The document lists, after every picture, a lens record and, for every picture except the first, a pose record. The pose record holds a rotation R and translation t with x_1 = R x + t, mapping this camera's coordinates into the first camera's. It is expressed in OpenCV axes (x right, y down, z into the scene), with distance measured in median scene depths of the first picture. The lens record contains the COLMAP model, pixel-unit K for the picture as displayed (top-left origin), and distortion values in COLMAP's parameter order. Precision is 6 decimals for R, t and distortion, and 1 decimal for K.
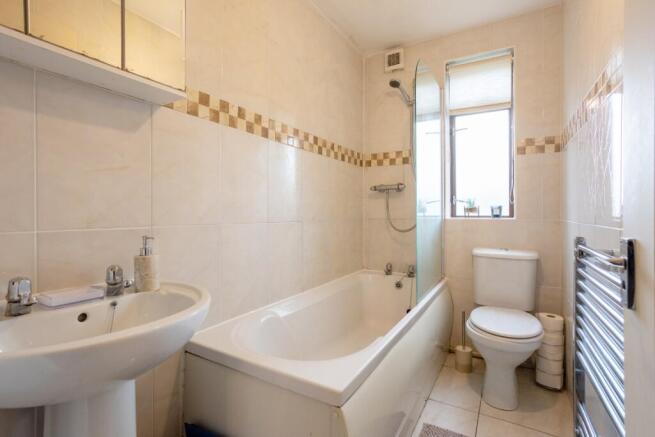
lens RADIAL K [[314.0, 0, 327.8], [0, 314.0, 220.9], [0, 0, 1]] dist [-0.044461, 0.031876]
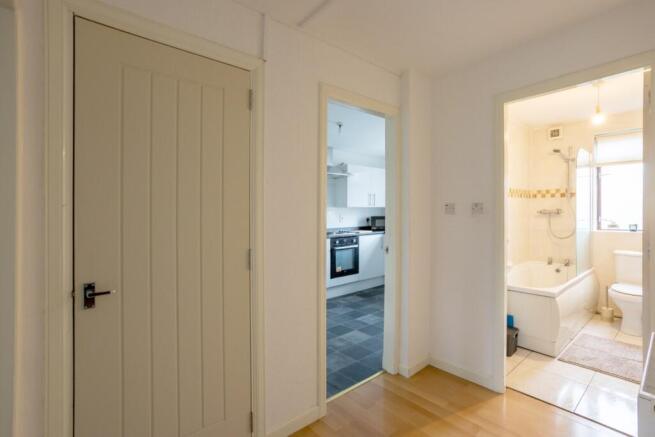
lens RADIAL K [[314.0, 0, 327.8], [0, 314.0, 220.9], [0, 0, 1]] dist [-0.044461, 0.031876]
pose [[0.944493, 0.001051, -0.328530, -0.389379], [0.000633, 0.999987, 0.005018, -0.068671], [0.328531, -0.004948, 0.944480, -0.952729]]
